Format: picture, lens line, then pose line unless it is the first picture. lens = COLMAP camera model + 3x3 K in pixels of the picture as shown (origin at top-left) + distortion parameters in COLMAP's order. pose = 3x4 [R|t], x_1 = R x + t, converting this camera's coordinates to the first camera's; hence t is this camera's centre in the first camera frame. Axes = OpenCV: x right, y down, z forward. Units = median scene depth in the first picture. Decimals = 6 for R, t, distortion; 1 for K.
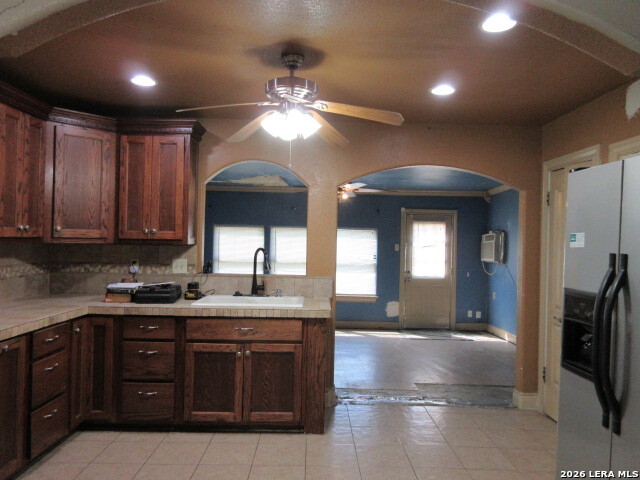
lens RADIAL K [[479.0, 0, 315.6], [0, 479.0, 236.9], [0, 0, 1]] dist [0.008540, -0.004041]
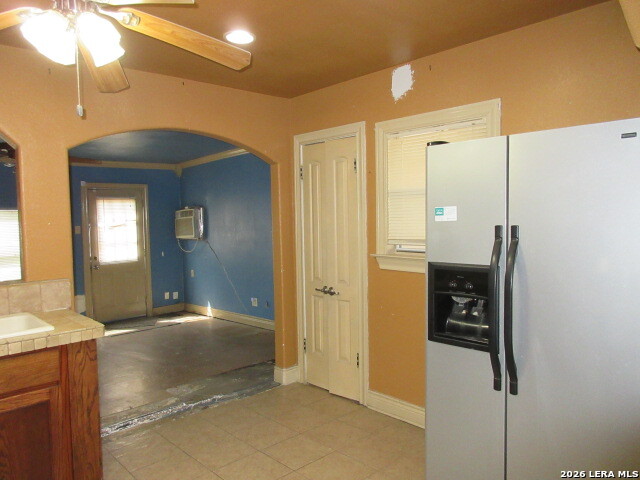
lens RADIAL K [[479.0, 0, 320.5], [0, 479.0, 237.2], [0, 0, 1]] dist [0.008540, -0.004041]
pose [[0.732803, -0.071271, 0.676698, -0.173145], [0.035450, 0.997148, 0.066631, -0.010575], [-0.679517, -0.024839, 0.733239, 0.232029]]
